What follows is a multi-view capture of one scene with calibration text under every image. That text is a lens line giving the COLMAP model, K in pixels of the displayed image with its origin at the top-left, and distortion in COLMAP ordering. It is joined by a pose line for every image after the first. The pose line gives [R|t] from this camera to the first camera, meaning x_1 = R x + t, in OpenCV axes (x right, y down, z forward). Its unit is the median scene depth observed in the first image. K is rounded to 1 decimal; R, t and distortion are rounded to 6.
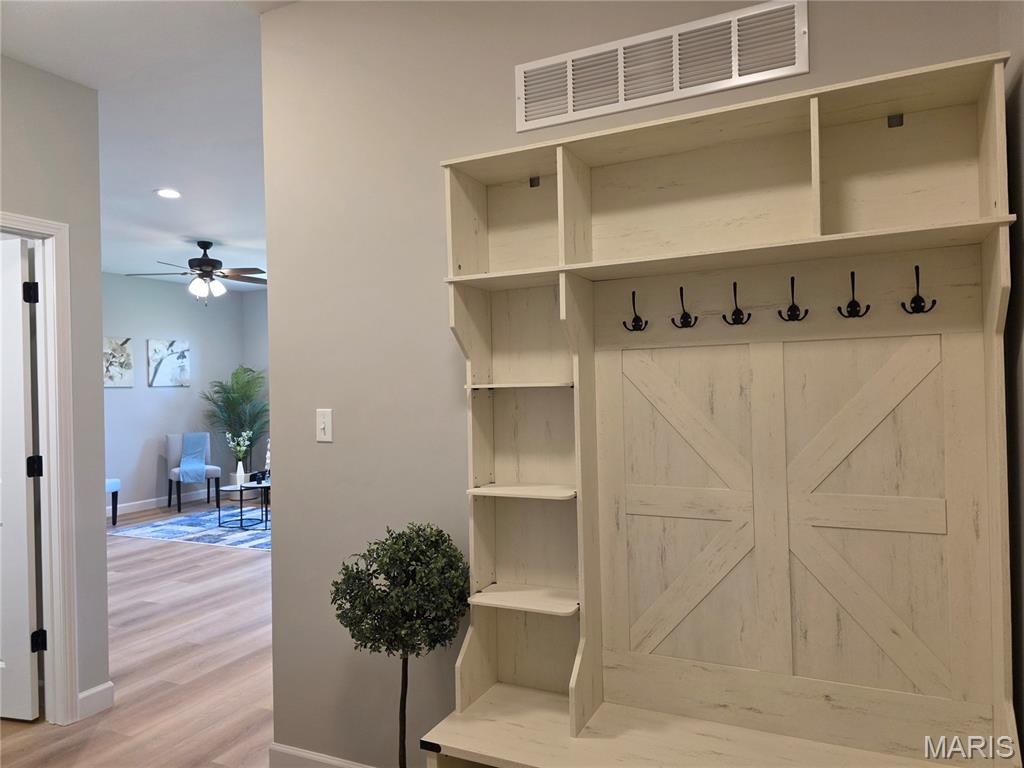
lens RADIAL K [[686.2, 0, 503.4], [0, 686.2, 380.0], [0, 0, 1]] dist [0.071944, -0.072474]
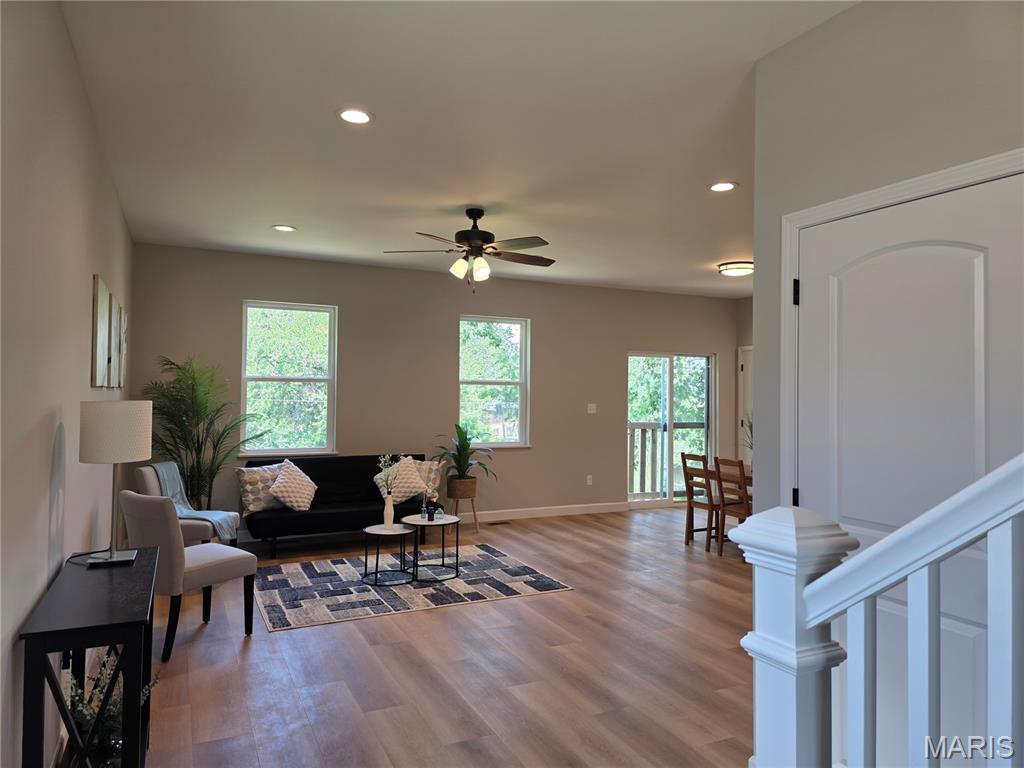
lens RADIAL K [[675.4, 0, 514.1], [0, 675.4, 379.1], [0, 0, 1]] dist [0.115100, -0.147563]
pose [[0.610487, 0.041344, 0.790947, -1.515629], [-0.032189, 0.999107, -0.027380, 0.020350], [-0.791372, -0.008745, 0.611272, 0.774936]]
